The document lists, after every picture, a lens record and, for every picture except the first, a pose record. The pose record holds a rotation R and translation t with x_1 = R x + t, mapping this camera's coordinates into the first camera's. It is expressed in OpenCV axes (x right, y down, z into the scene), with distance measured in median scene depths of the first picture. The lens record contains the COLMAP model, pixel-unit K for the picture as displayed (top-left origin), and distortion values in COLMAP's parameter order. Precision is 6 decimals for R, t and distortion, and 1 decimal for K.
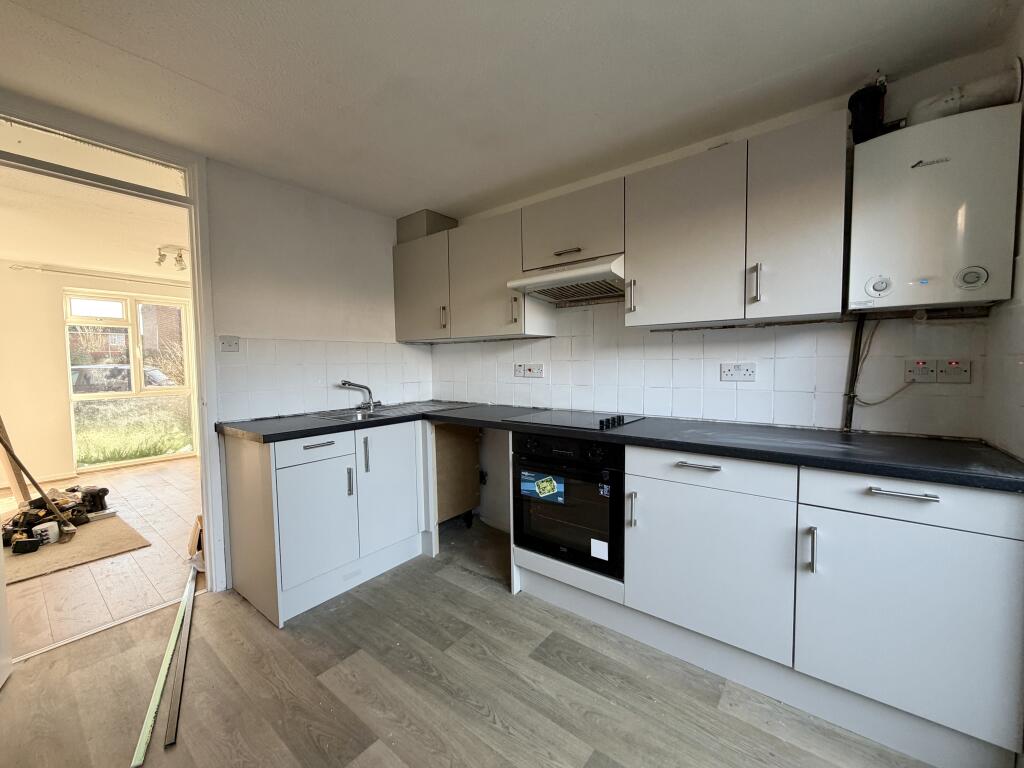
lens RADIAL K [[408.2, 0, 507.9], [0, 408.2, 382.3], [0, 0, 1]] dist [-0.000888, -0.000160]
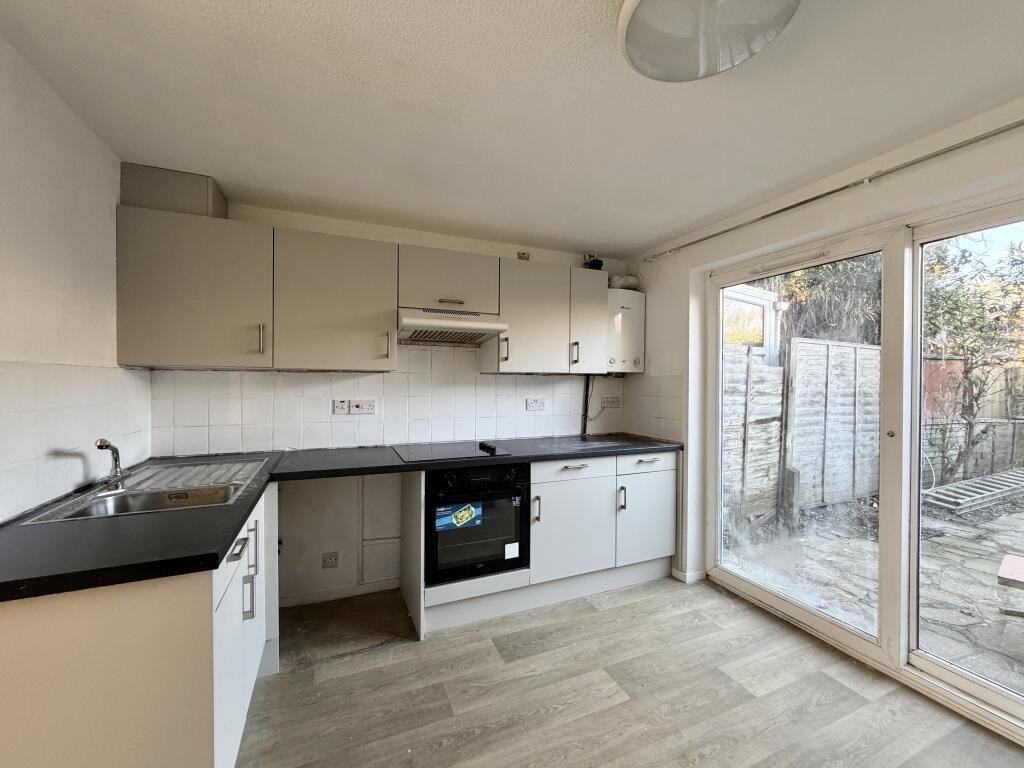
lens RADIAL K [[408.2, 0, 507.9], [0, 408.2, 382.3], [0, 0, 1]] dist [-0.000888, -0.000160]
pose [[0.476098, 0.014224, 0.879277, -0.847157], [0.031303, 0.998961, -0.033109, -0.061702], [-0.878835, 0.043288, 0.475158, 0.376446]]
